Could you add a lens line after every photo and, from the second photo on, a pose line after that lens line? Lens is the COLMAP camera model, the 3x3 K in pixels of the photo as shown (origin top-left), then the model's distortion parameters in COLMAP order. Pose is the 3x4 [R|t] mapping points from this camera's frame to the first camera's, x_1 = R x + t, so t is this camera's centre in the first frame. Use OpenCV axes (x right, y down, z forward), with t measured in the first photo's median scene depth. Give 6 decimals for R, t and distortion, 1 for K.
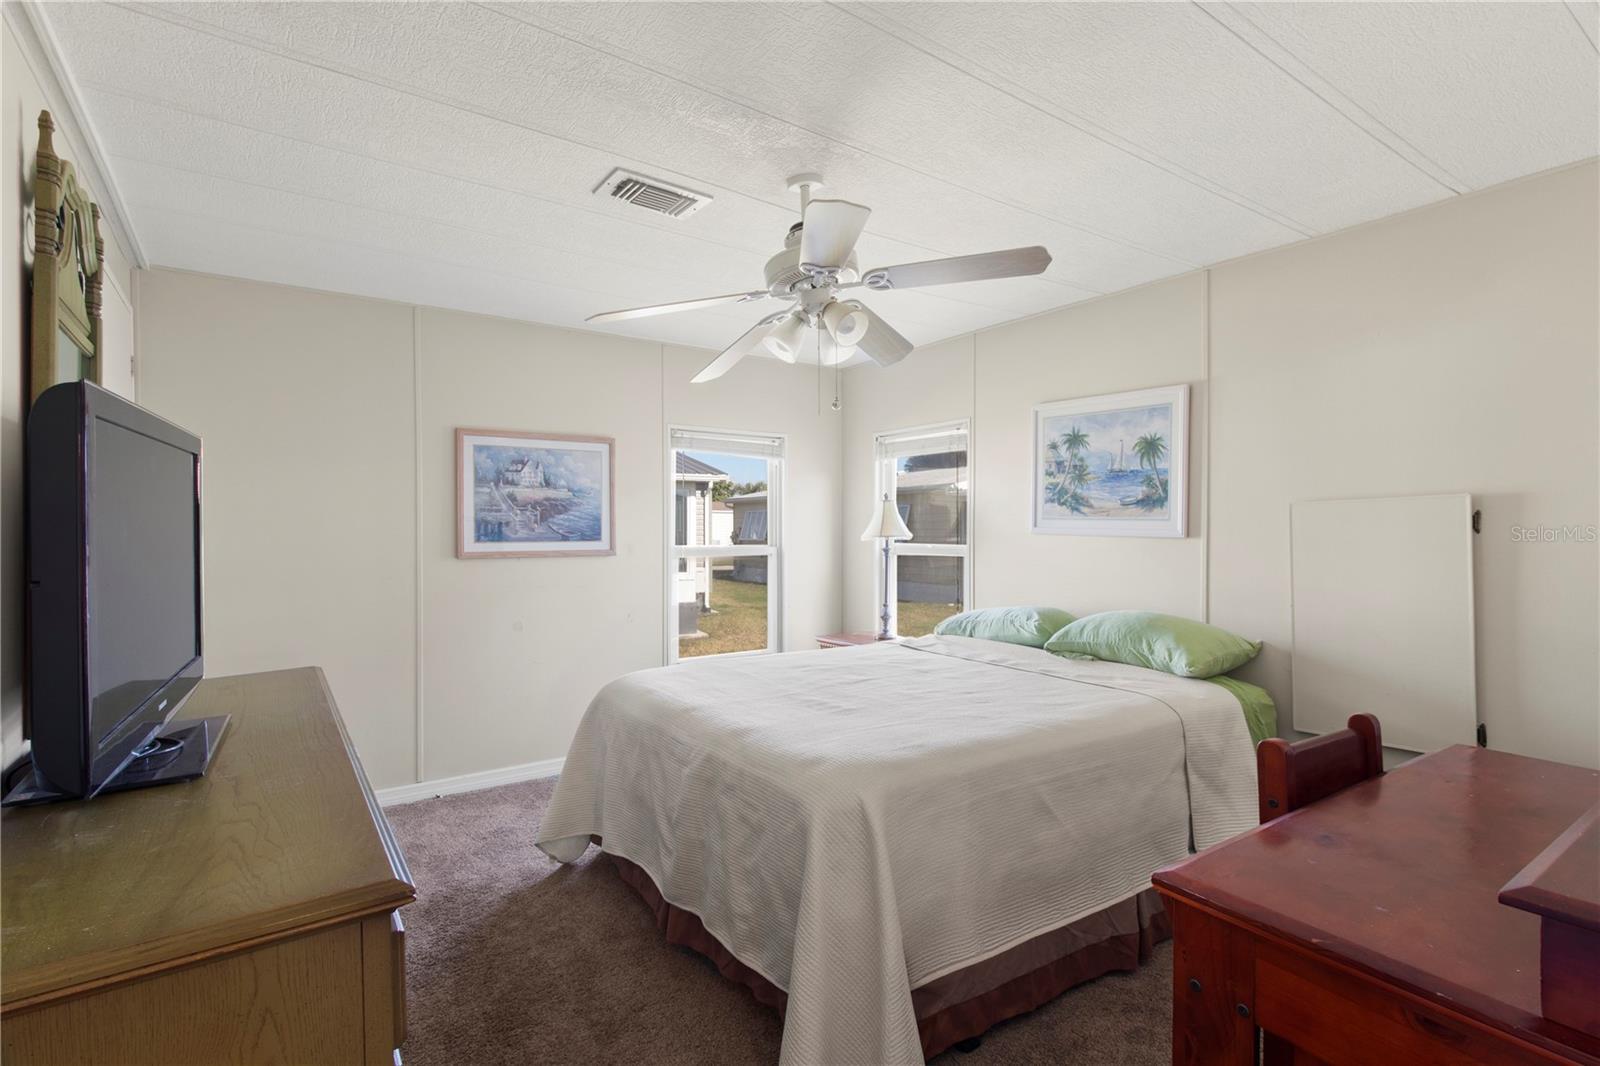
lens RADIAL K [[765.8, 0, 807.4], [0, 765.8, 536.3], [0, 0, 1]] dist [-0.000419, -0.000308]
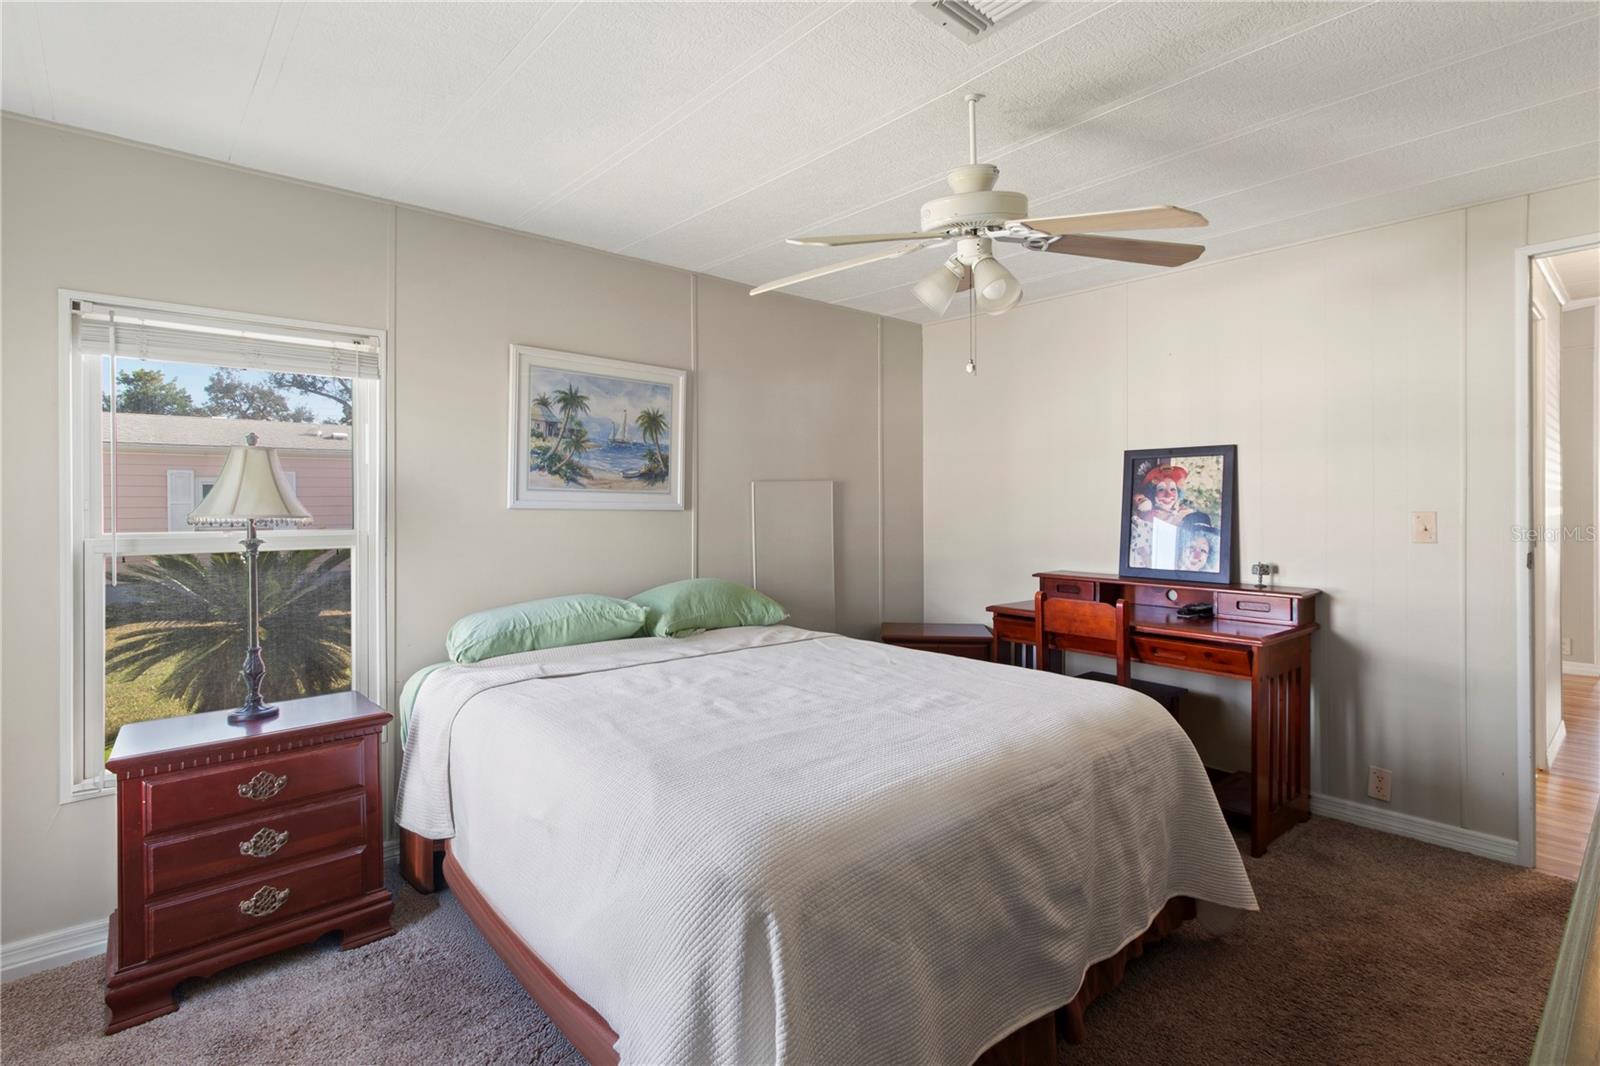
lens RADIAL K [[785.5, 0, 803.6], [0, 785.5, 507.4], [0, 0, 1]] dist [0.000601, -0.000002]
pose [[-0.117980, -0.001896, 0.993014, -0.592039], [0.015712, 0.999869, 0.003776, -0.003351], [-0.992892, 0.016047, -0.117935, 0.880732]]
